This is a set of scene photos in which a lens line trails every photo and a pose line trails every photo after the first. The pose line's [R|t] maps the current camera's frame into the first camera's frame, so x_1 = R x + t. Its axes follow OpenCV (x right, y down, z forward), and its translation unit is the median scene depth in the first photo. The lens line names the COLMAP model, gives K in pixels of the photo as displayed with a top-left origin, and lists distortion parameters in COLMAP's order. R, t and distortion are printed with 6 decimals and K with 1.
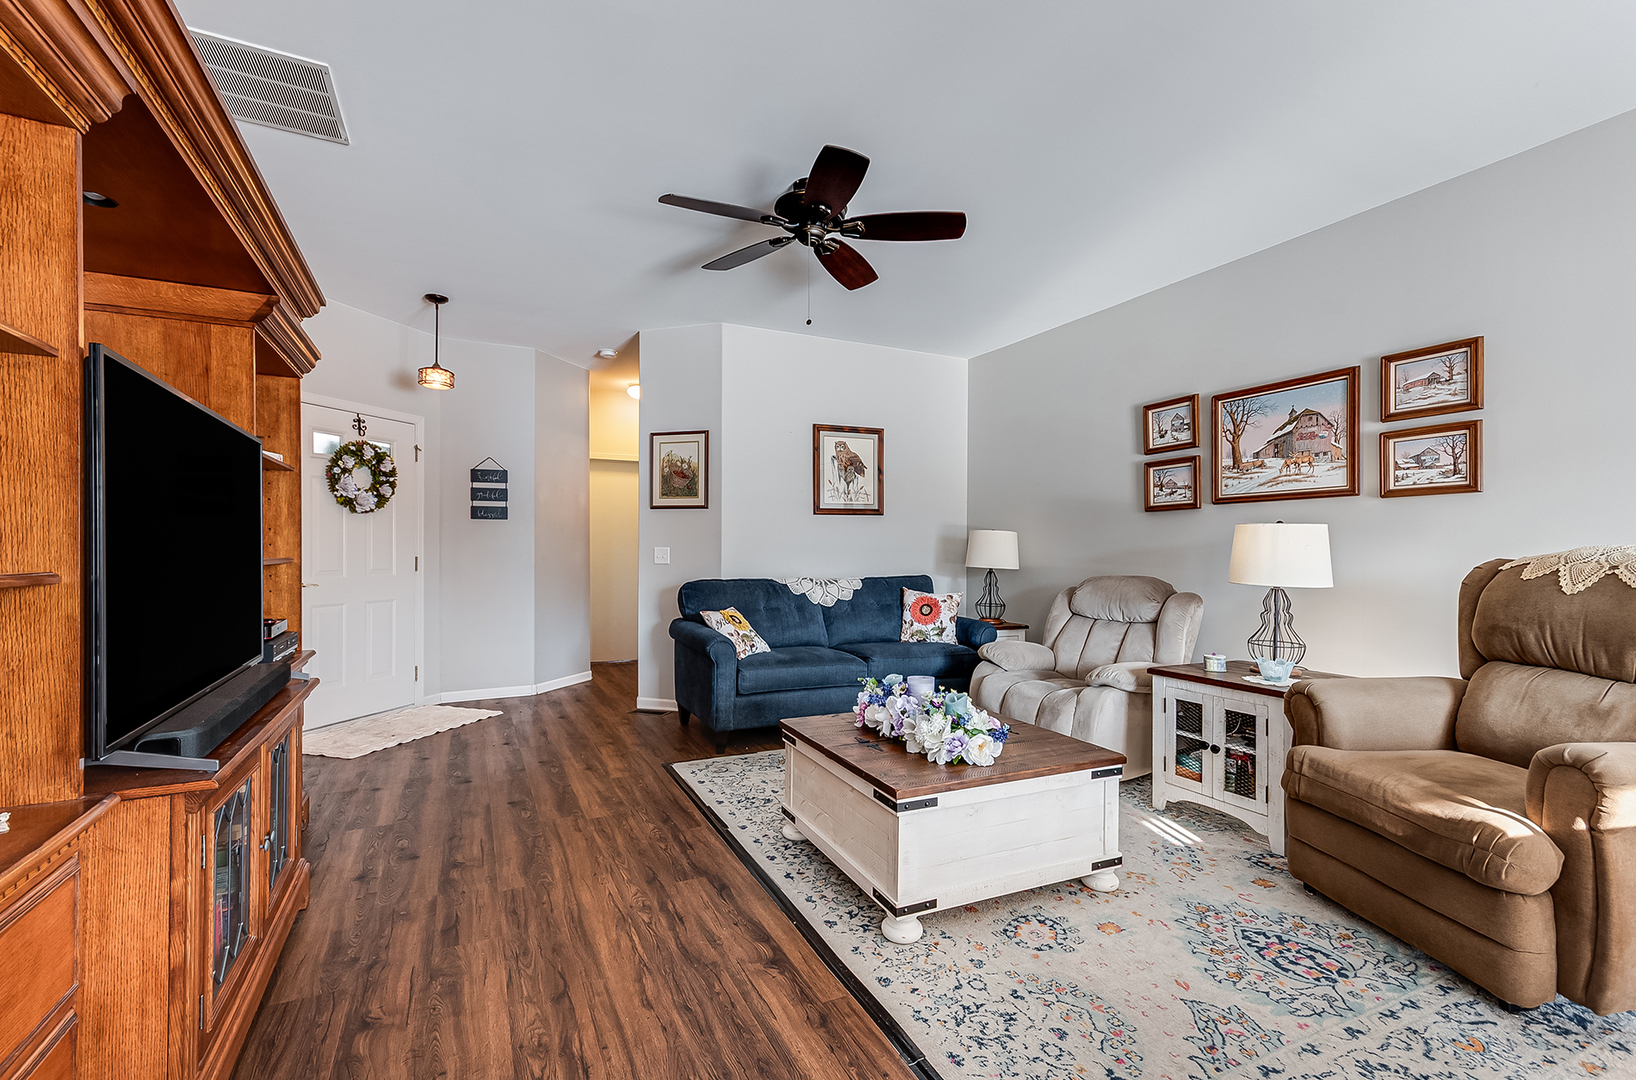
lens RADIAL K [[716.7, 0, 820.3], [0, 716.7, 551.4], [0, 0, 1]] dist [0.005536, 0.002498]
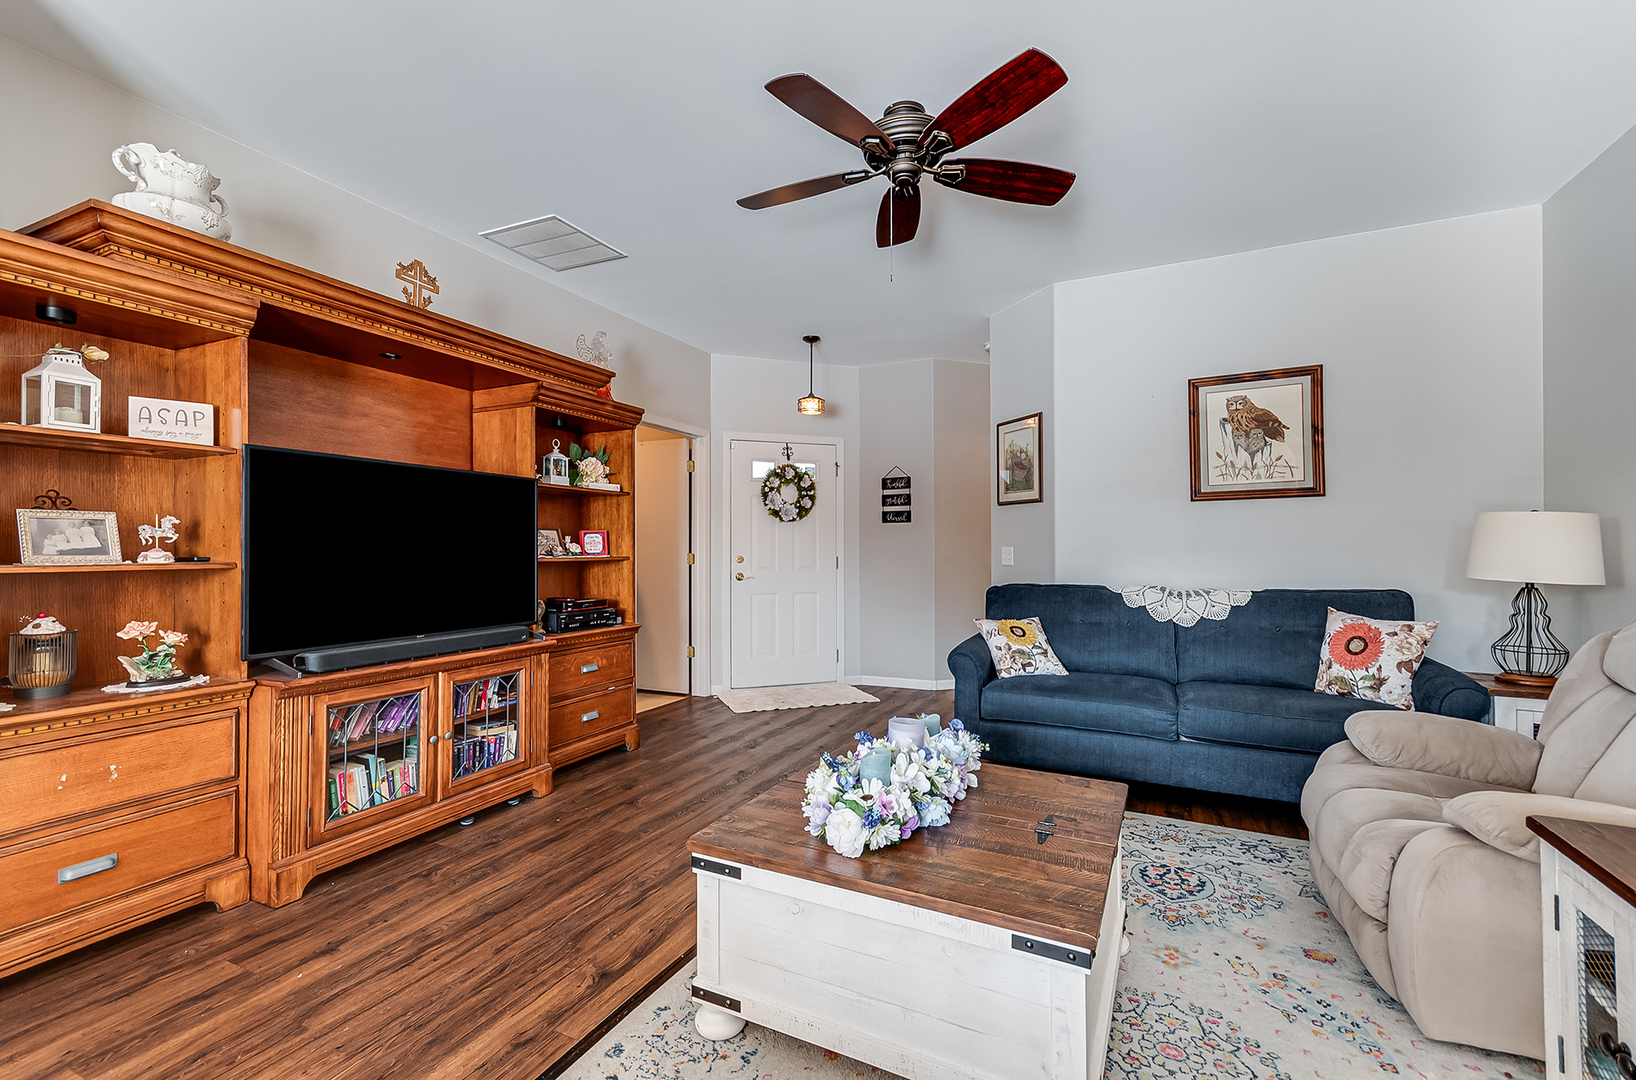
lens RADIAL K [[716.7, 0, 815.2], [0, 716.7, 536.2], [0, 0, 1]] dist [0.005536, 0.002498]
pose [[0.610820, -0.019156, -0.791538, 0.367567], [0.000413, 0.999715, -0.023876, 0.002165], [0.791770, 0.014257, 0.610653, 0.260590]]
